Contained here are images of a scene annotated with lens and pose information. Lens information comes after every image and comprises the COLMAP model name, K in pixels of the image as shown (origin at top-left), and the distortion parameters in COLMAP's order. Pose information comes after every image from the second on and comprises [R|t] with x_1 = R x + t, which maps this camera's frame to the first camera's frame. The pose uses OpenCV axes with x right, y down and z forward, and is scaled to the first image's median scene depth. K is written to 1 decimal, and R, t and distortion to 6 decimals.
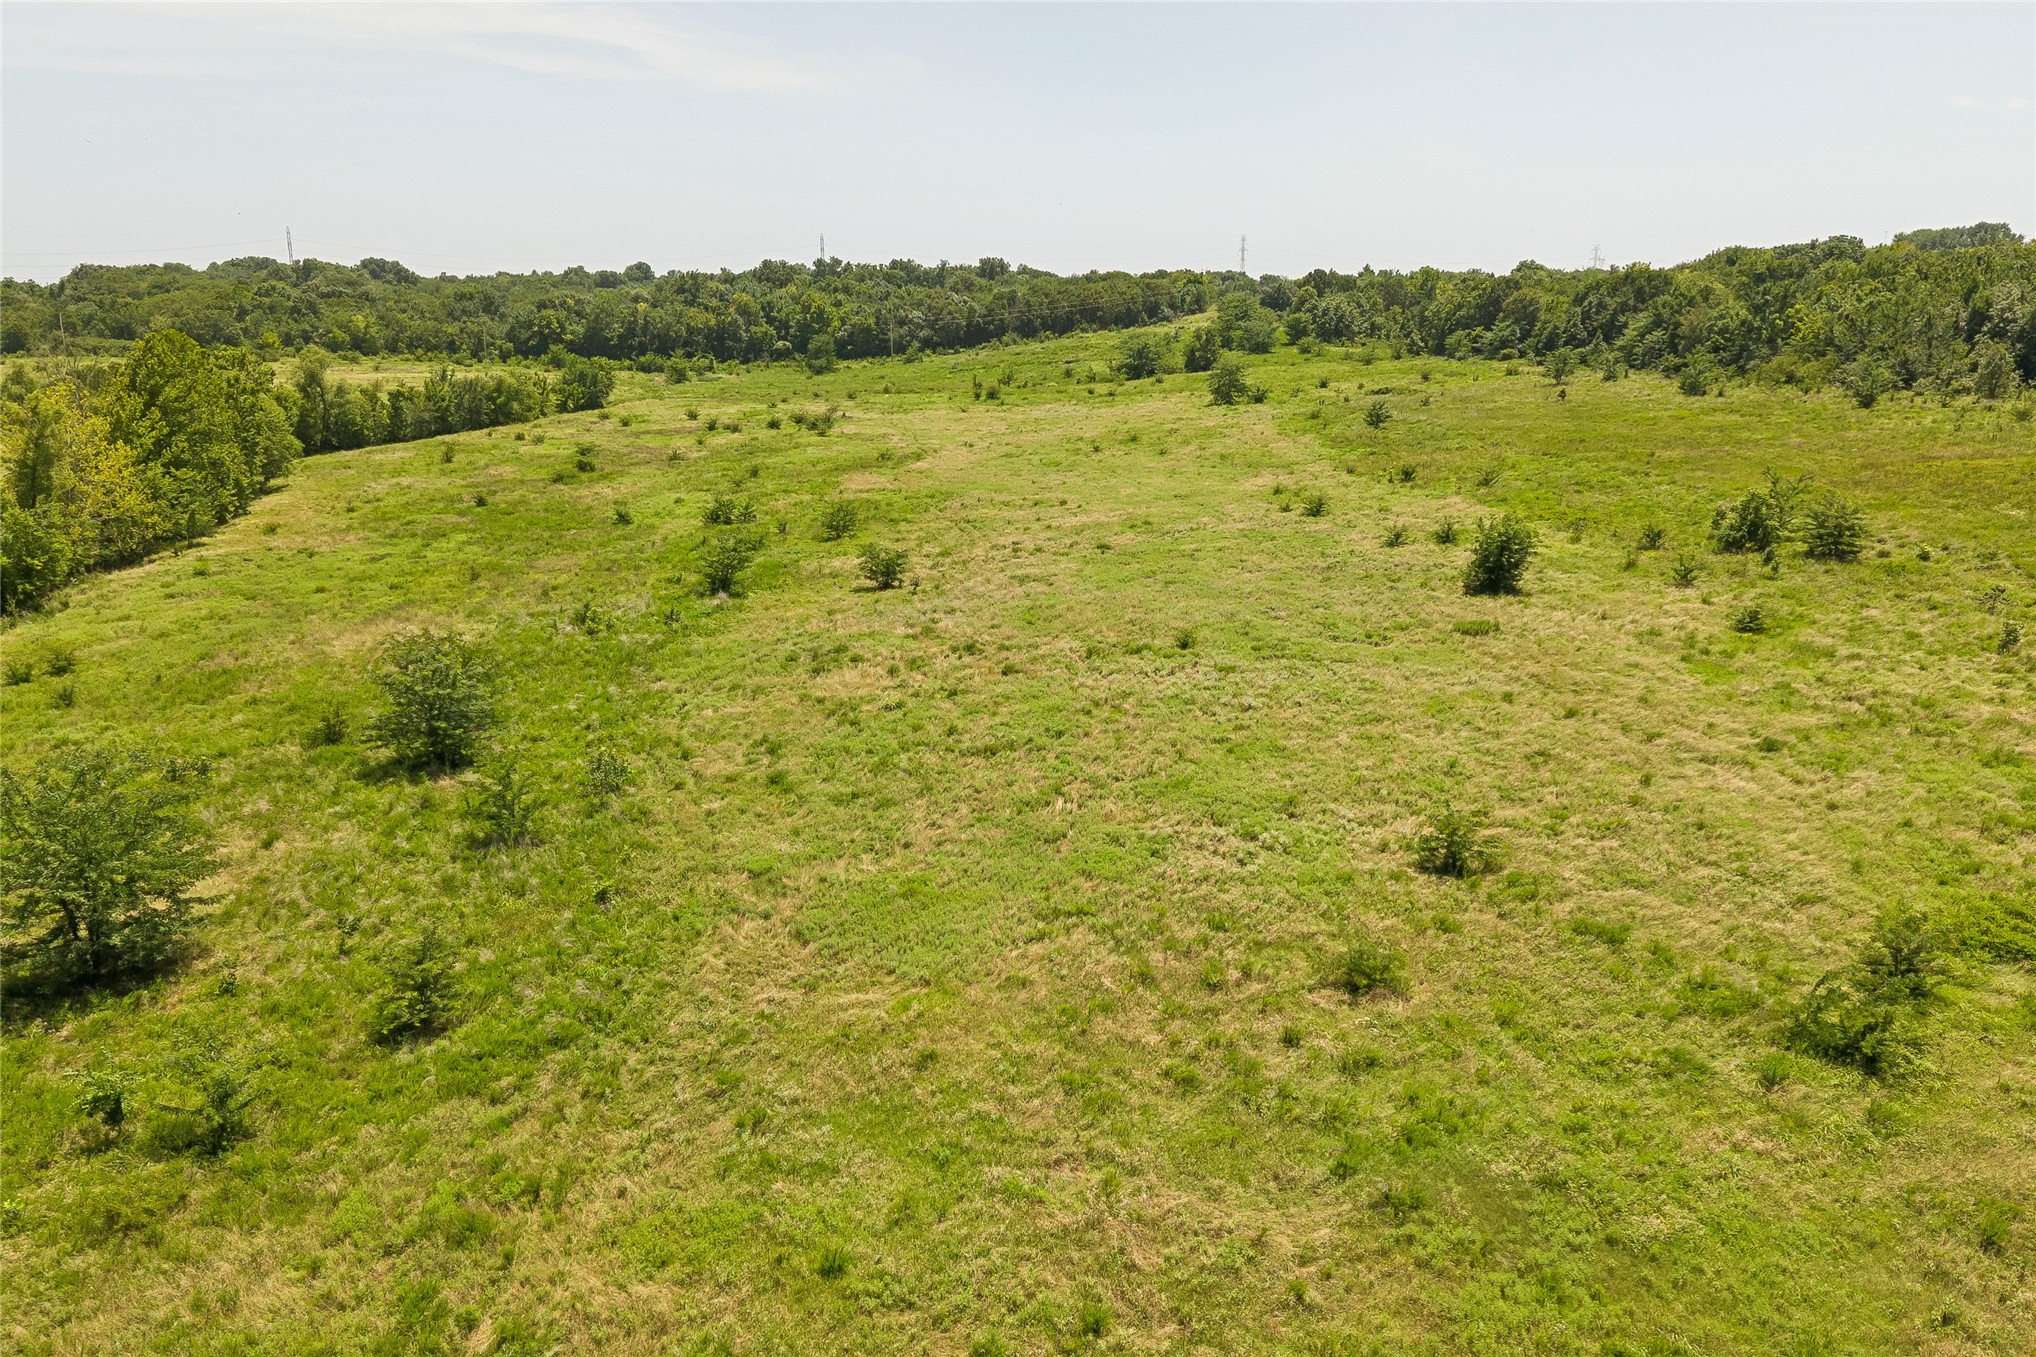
lens RADIAL K [[1563.5, 0, 1024.6], [0, 1563.5, 727.6], [0, 0, 1]] dist [0.062460, -0.096594]
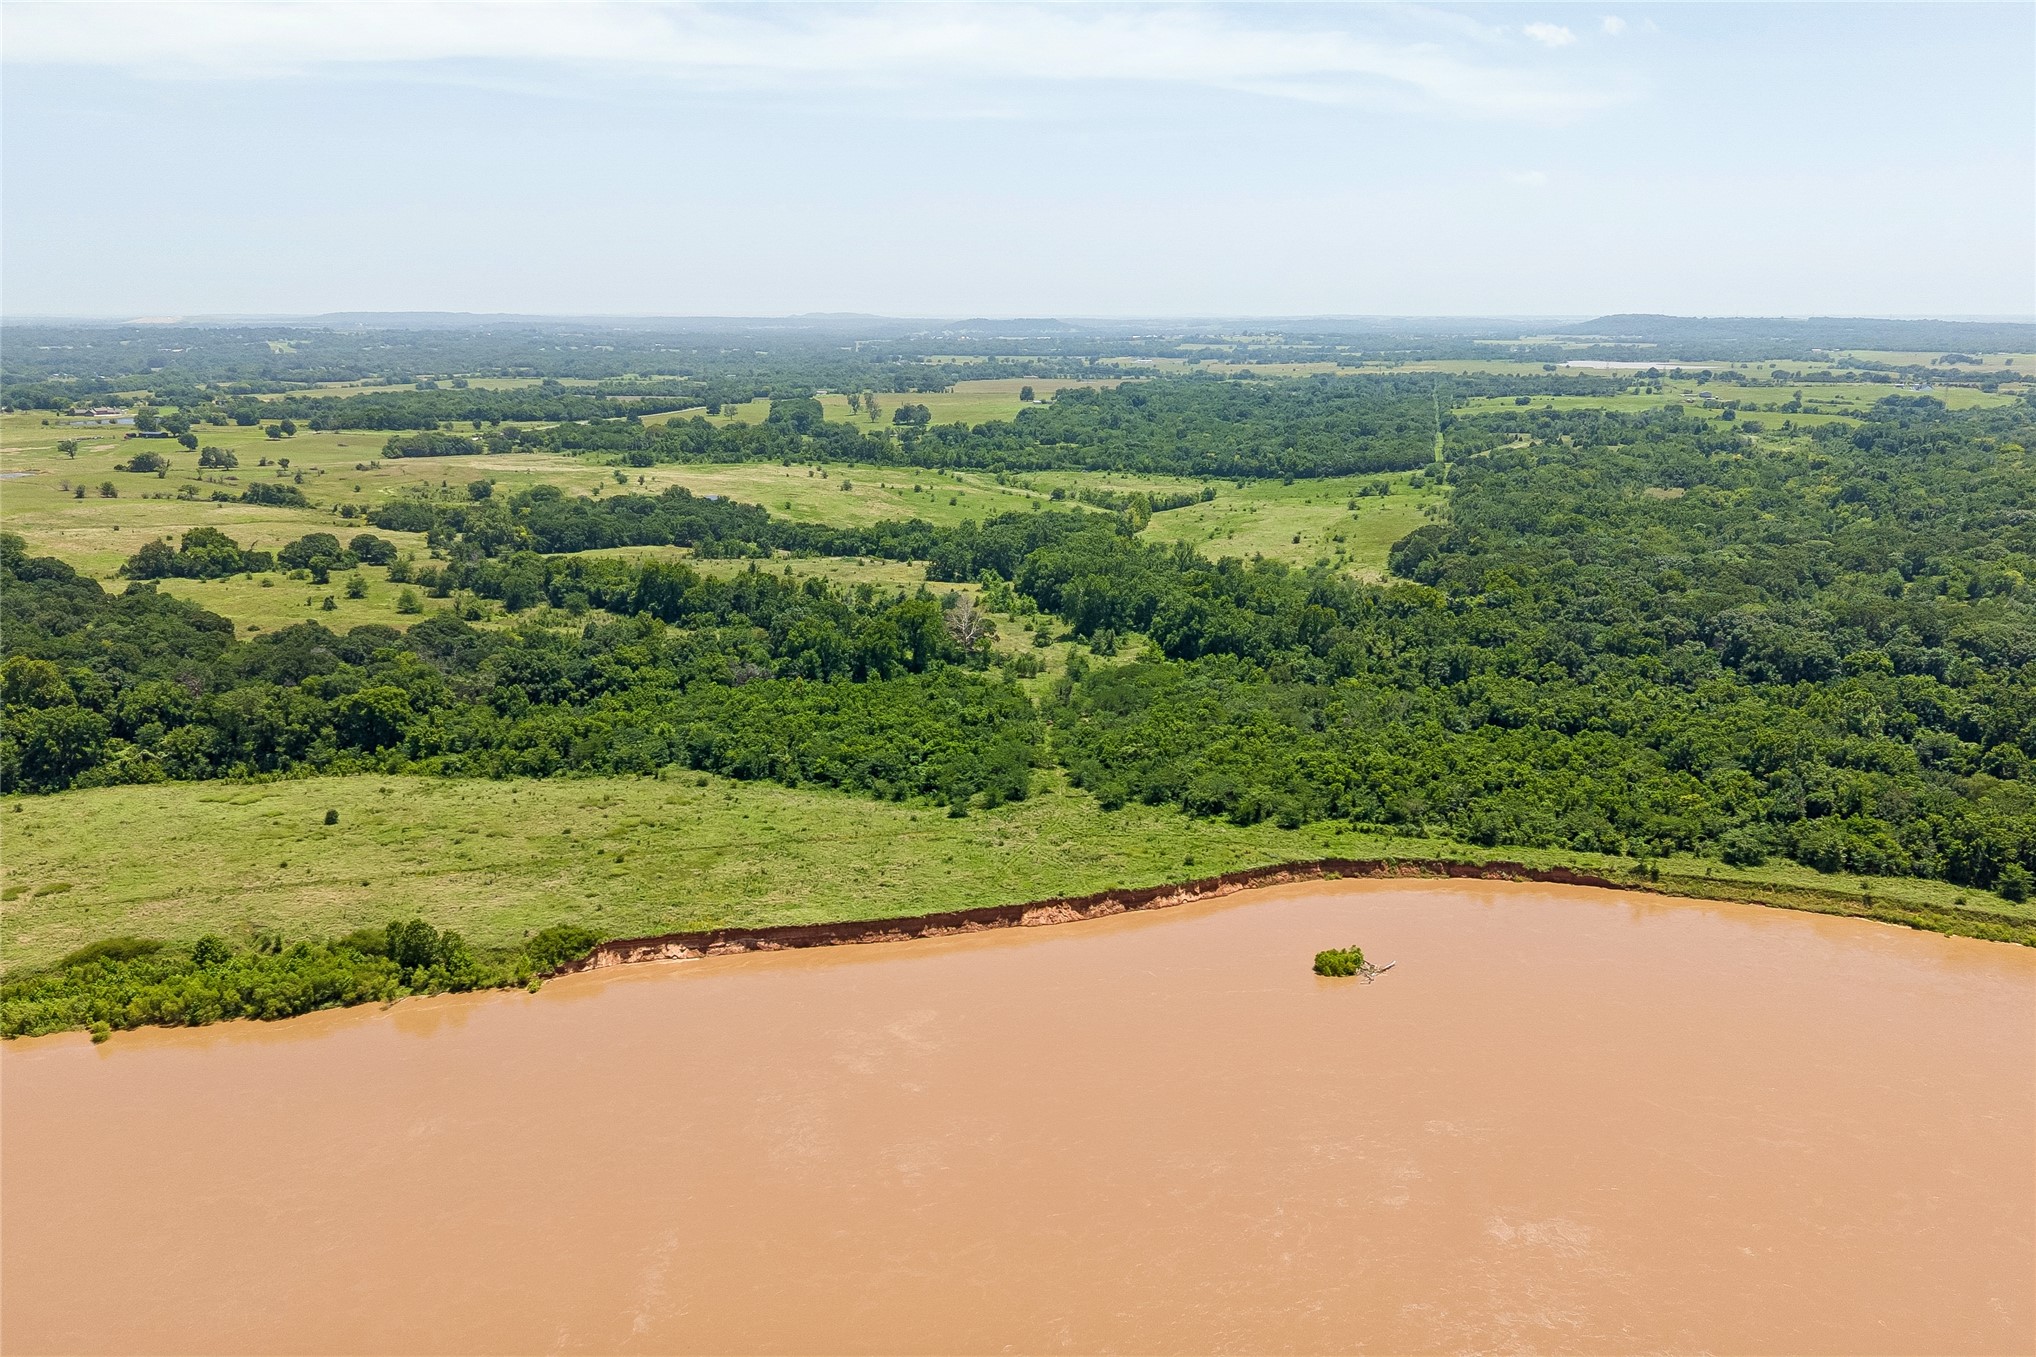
lens RADIAL K [[1624.5, 0, 1022.1], [0, 1624.5, 679.6], [0, 0, 1]] dist [0.153721, -0.317945]
pose [[0.915886, 0.093068, -0.390501, 1.512289], [-0.109069, 0.993854, -0.018947, 0.603376], [0.386337, 0.059945, 0.920408, -4.731664]]
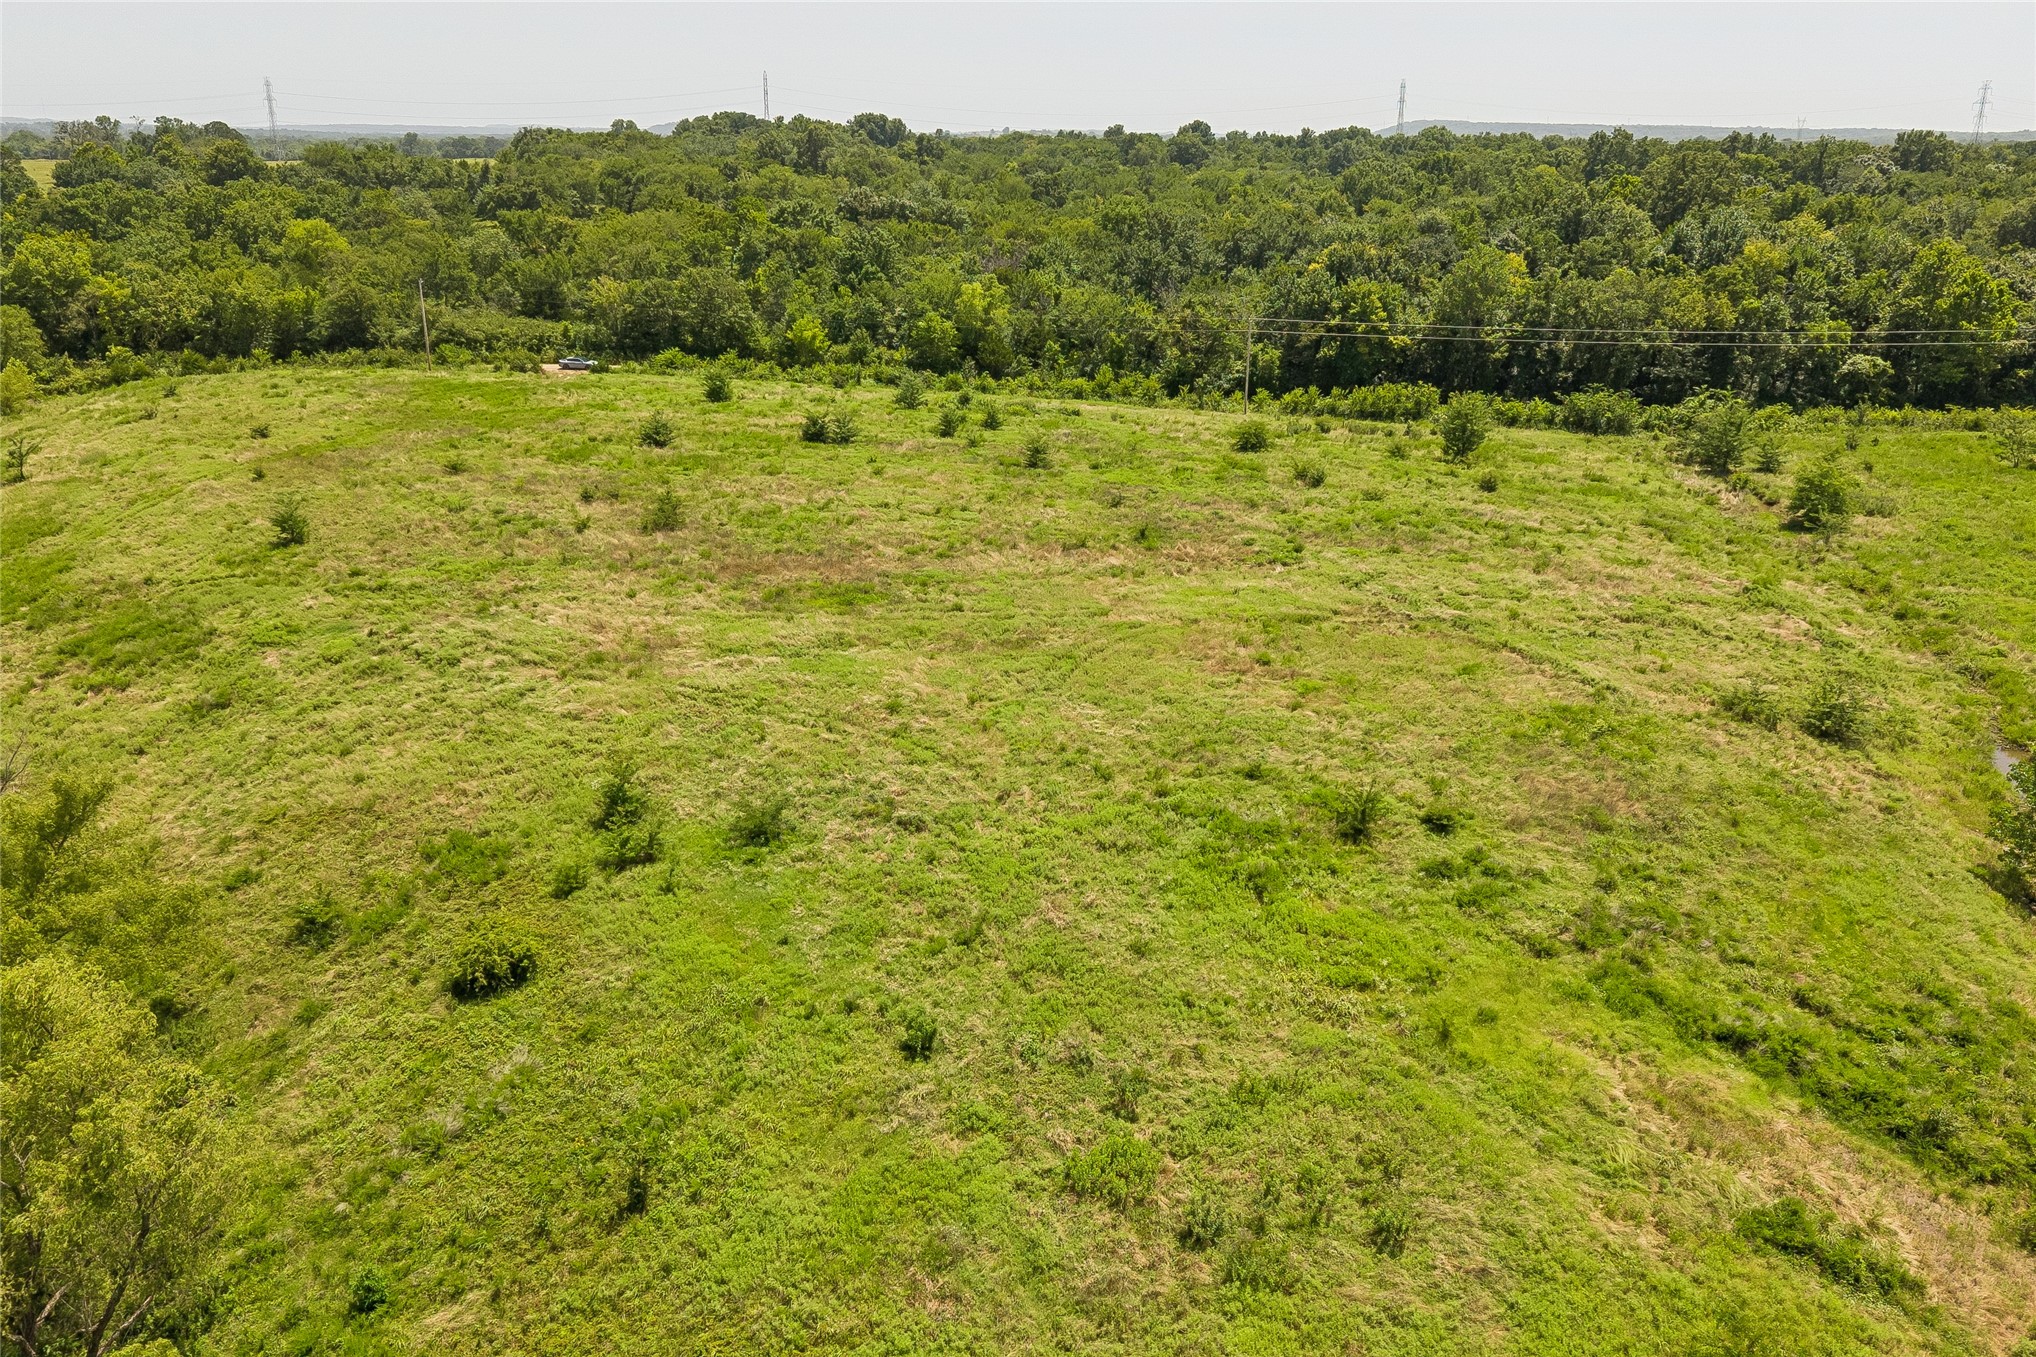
lens RADIAL K [[1563.5, 0, 1024.6], [0, 1563.5, 727.6], [0, 0, 1]] dist [0.062460, -0.096594]
pose [[0.968097, 0.095463, -0.231680, -0.651998], [-0.073843, 0.992216, 0.100277, -0.404666], [0.239449, -0.079970, 0.967610, 1.204635]]
